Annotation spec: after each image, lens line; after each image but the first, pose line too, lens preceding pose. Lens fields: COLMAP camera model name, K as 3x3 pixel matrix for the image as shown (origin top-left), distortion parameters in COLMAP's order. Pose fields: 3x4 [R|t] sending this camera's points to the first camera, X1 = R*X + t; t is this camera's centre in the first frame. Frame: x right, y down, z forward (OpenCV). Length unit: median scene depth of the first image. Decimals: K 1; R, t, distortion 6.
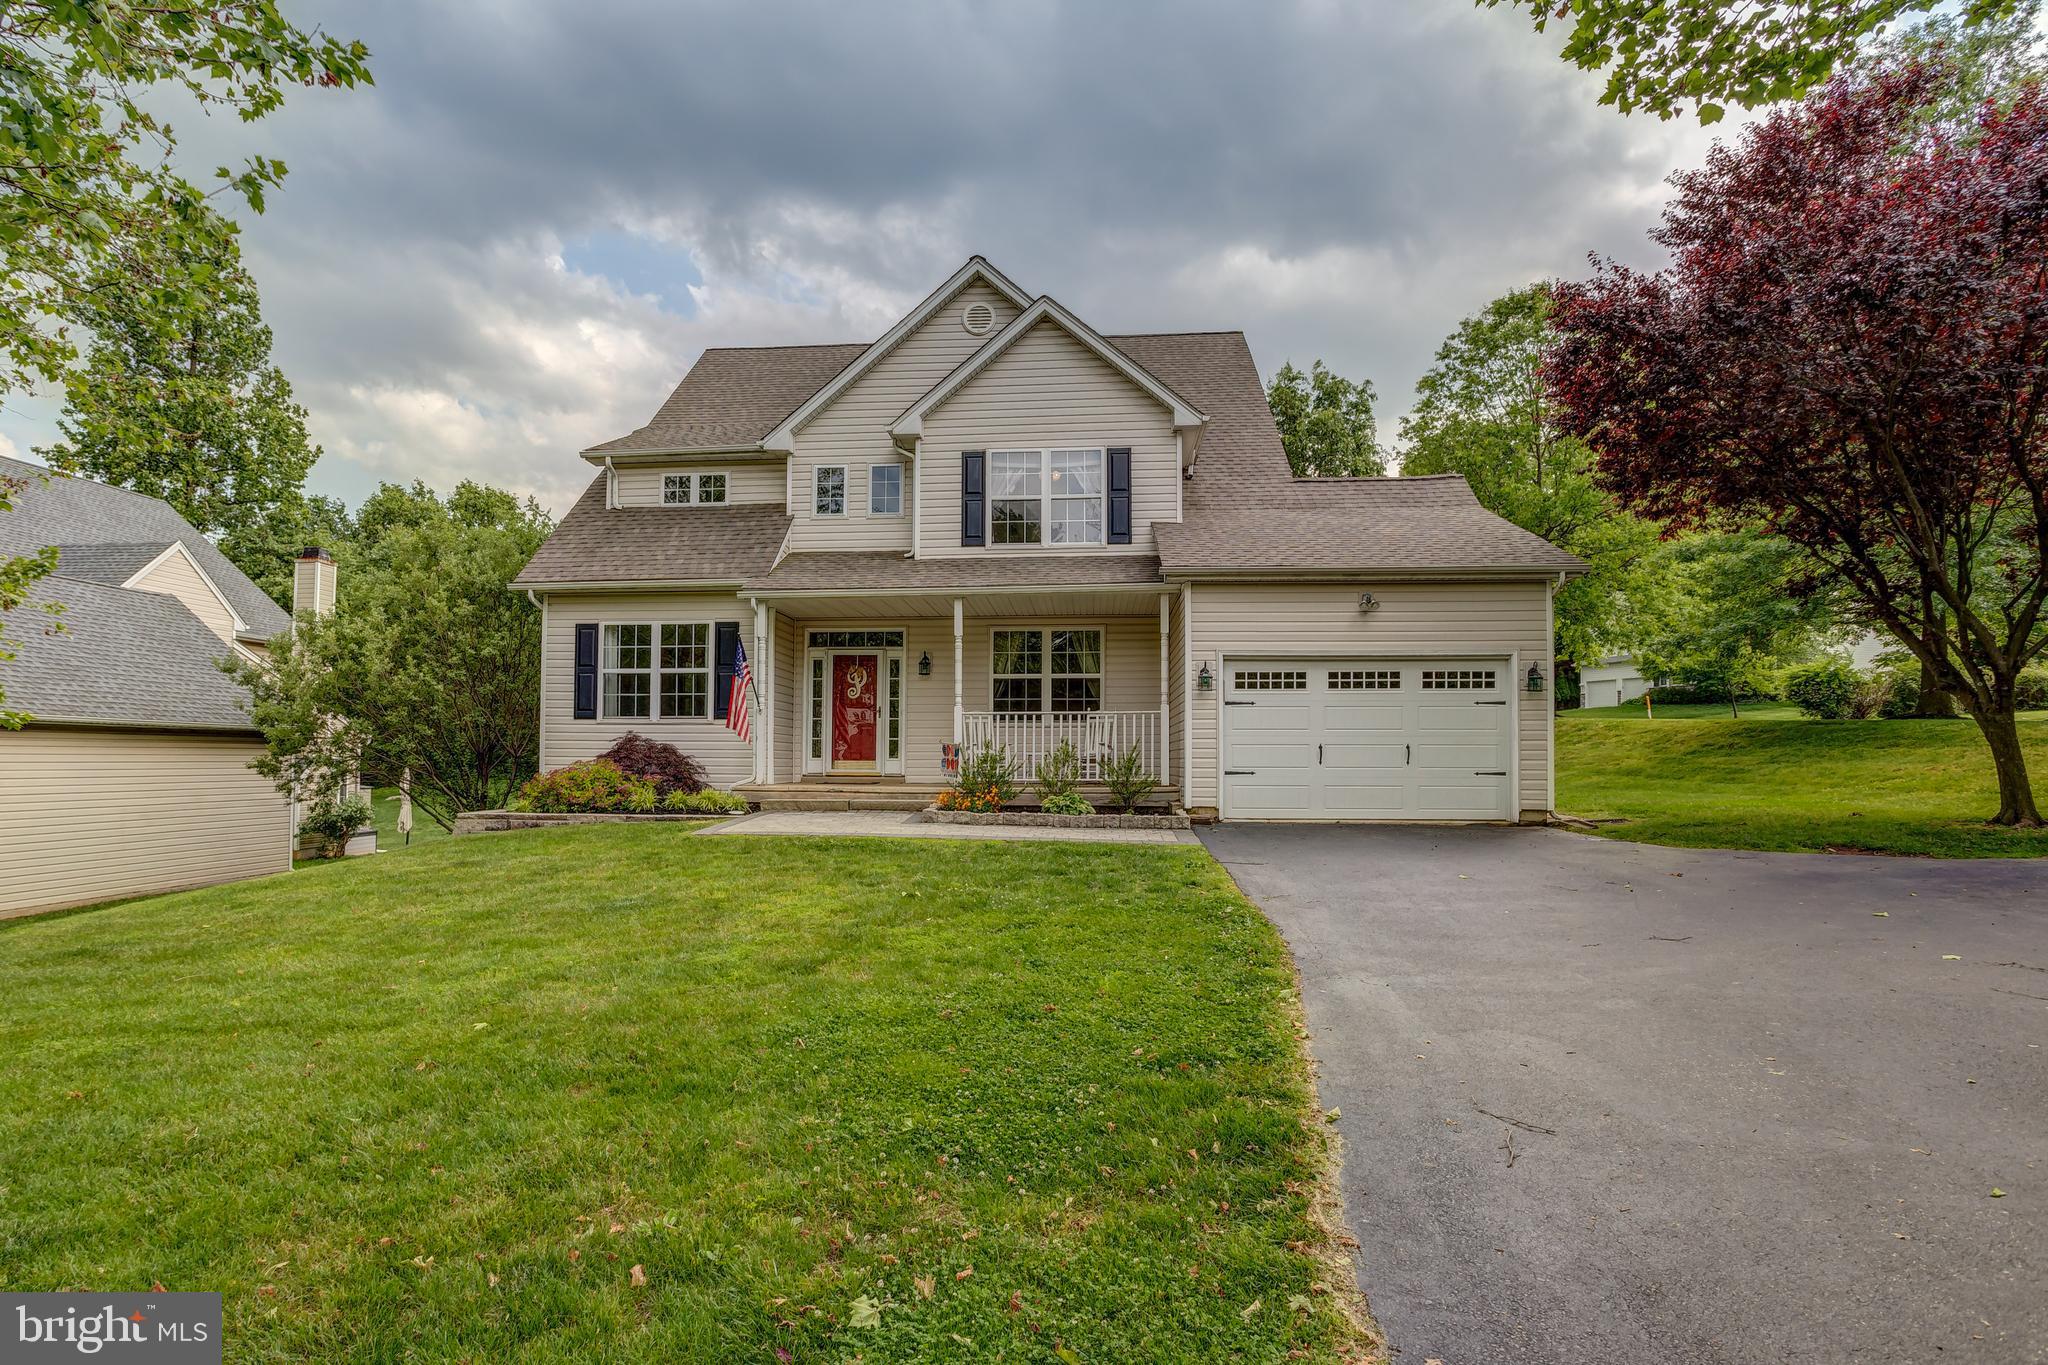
lens RADIAL K [[1089.2, 0, 1015.4], [0, 1089.2, 719.7], [0, 0, 1]] dist [-0.019447, 0.000534]
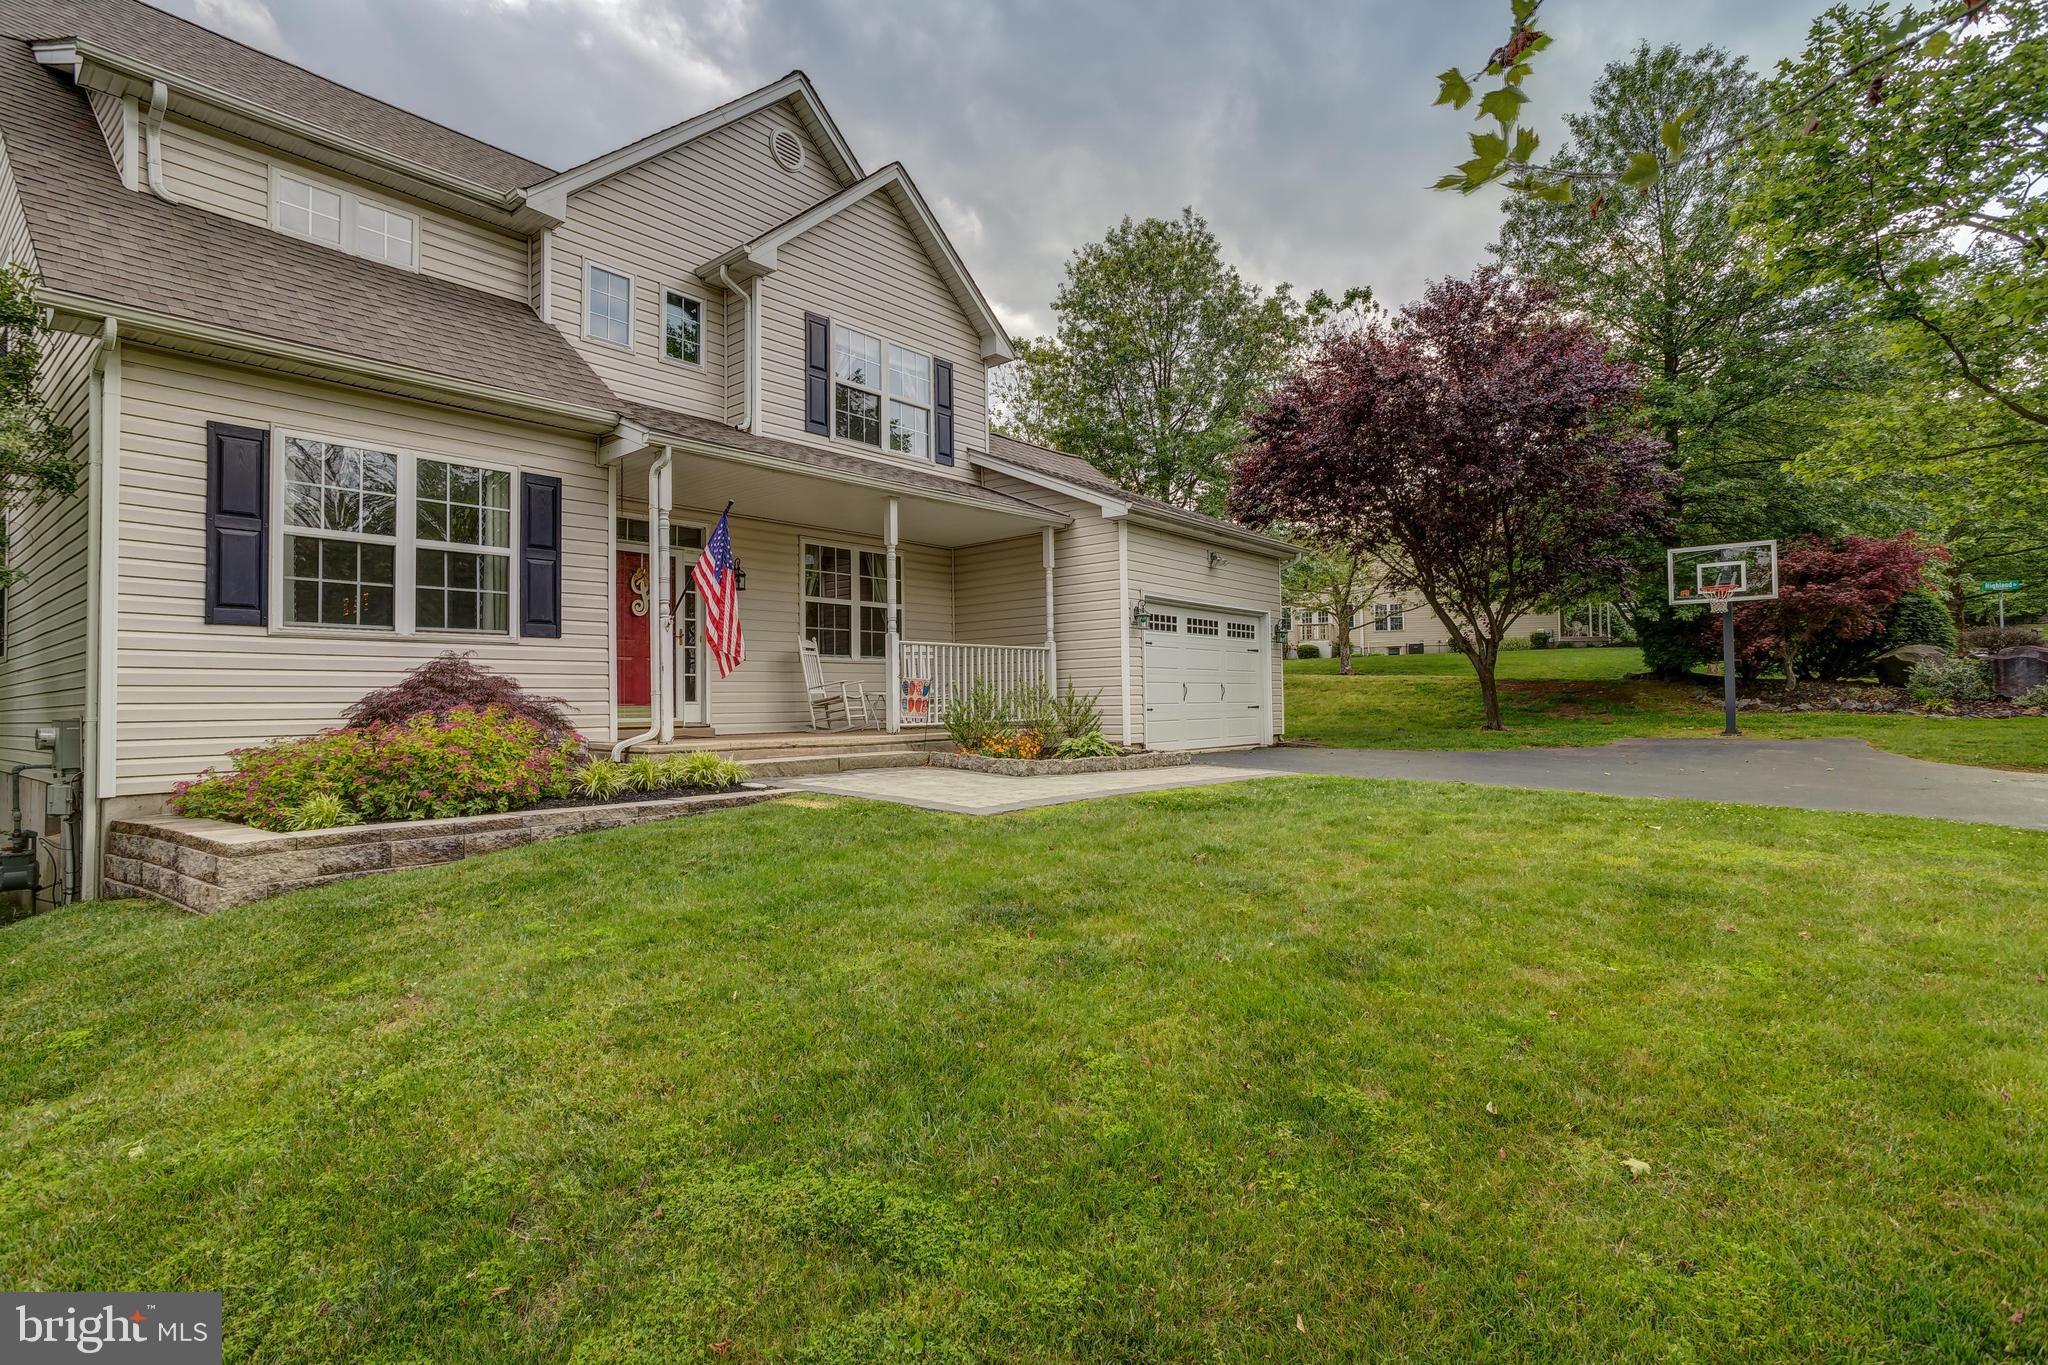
lens RADIAL K [[995.1, 0, 995.8], [0, 995.1, 680.0], [0, 0, 1]] dist [0.003642, 0.000678]
pose [[0.590188, 0.009137, 0.807214, -0.547180], [-0.012766, 0.999917, -0.001984, 0.020391], [-0.807165, -0.009134, 0.590255, 0.463700]]
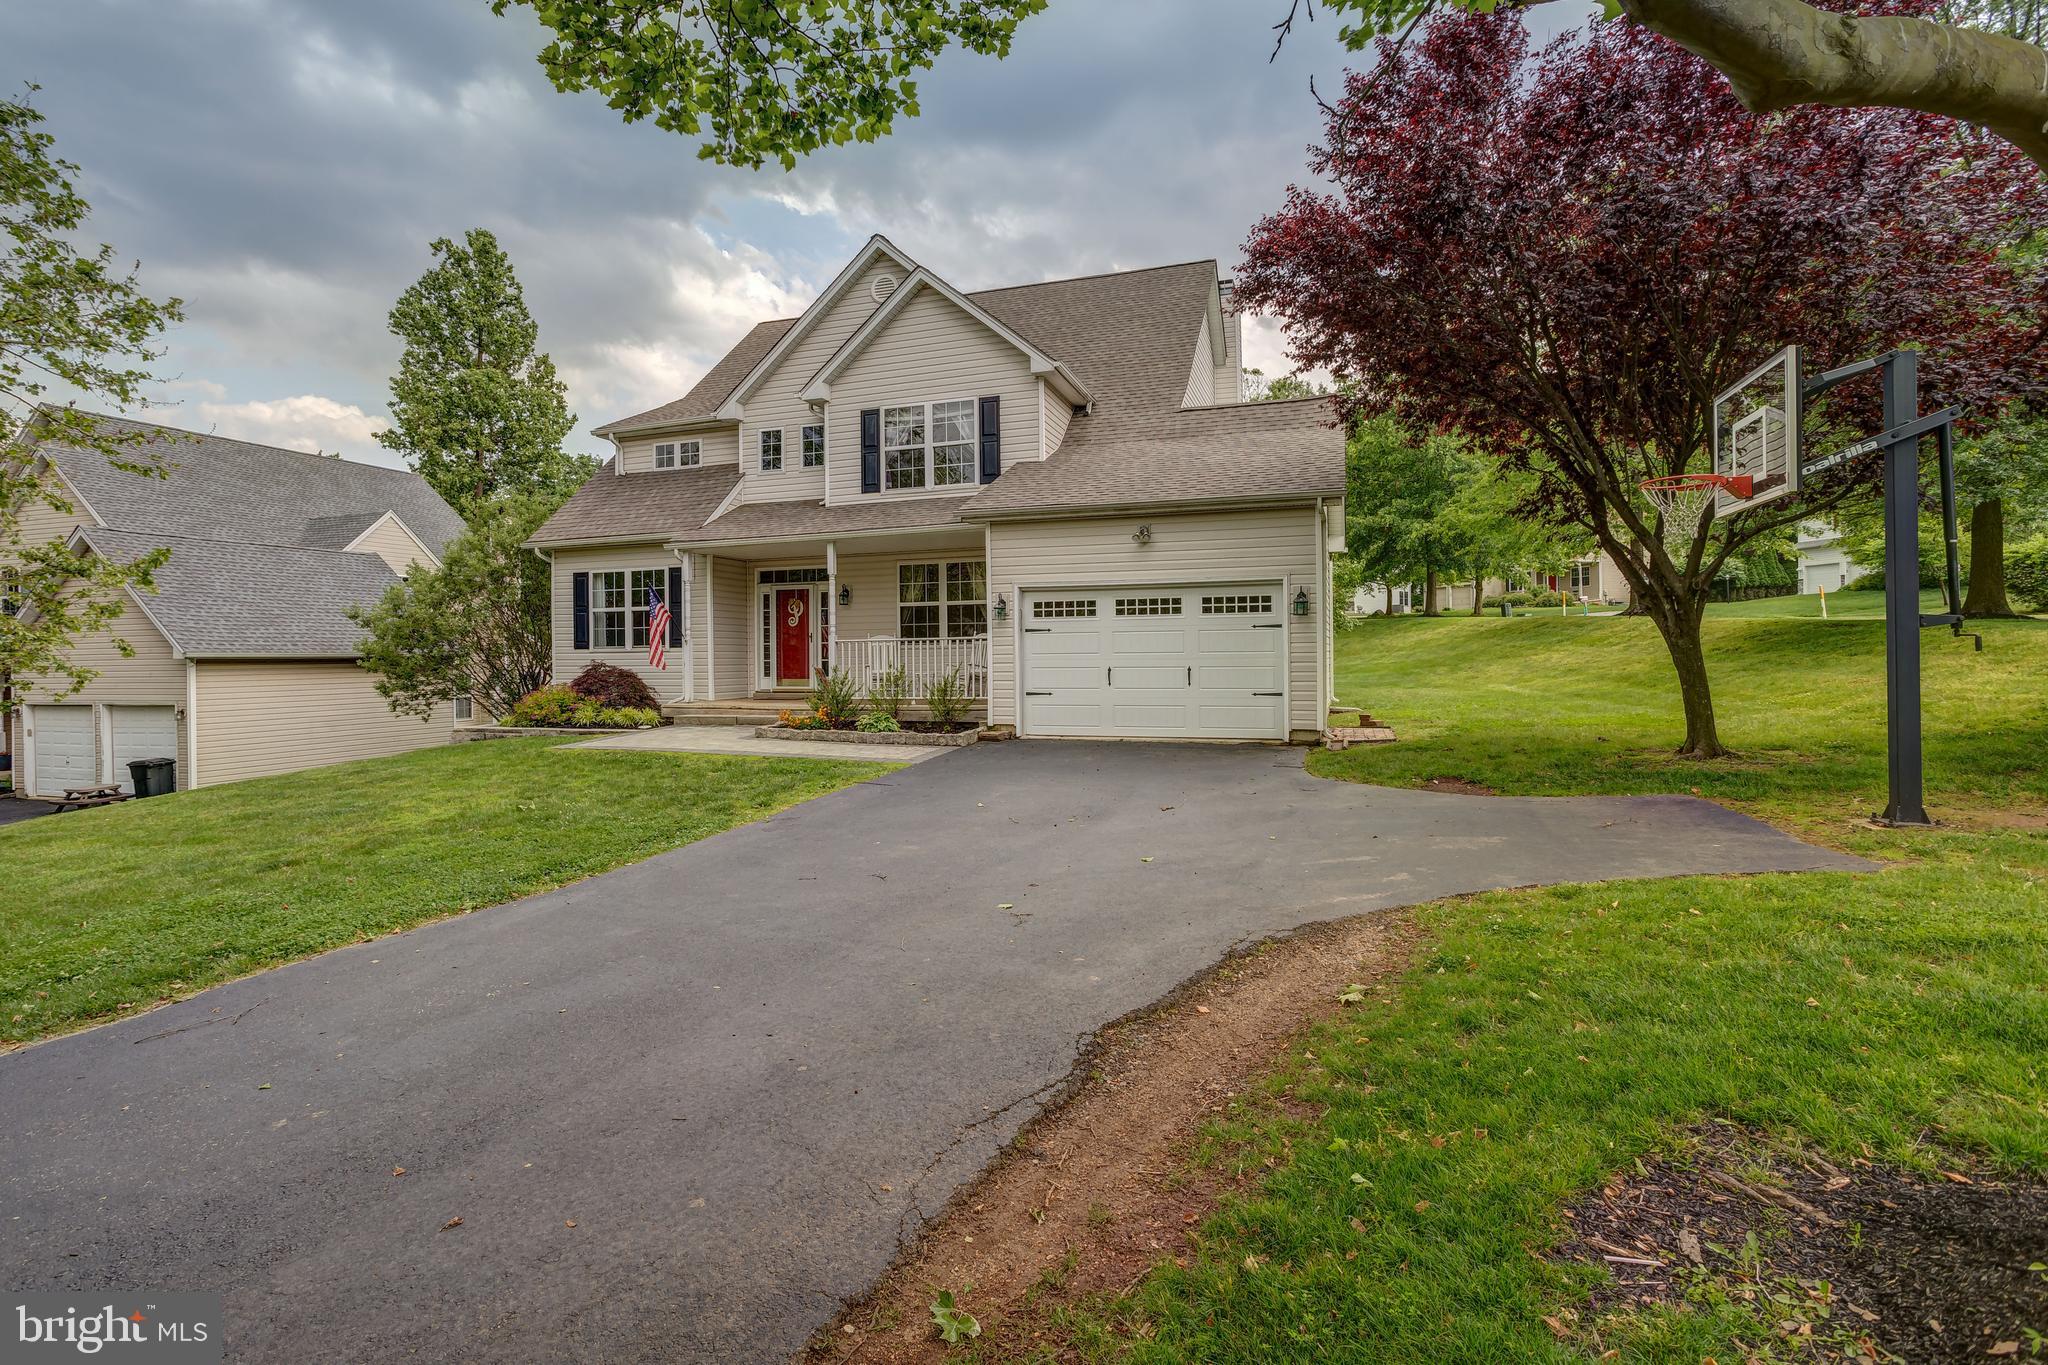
lens RADIAL K [[1007.7, 0, 994.3], [0, 1007.7, 644.5], [0, 0, 1]] dist [-0.002435, -0.000144]
pose [[0.965085, -0.016298, -0.261428, 0.361495], [0.023756, 0.999395, 0.025391, -0.023460], [0.260856, -0.030715, 0.964889, 0.004663]]
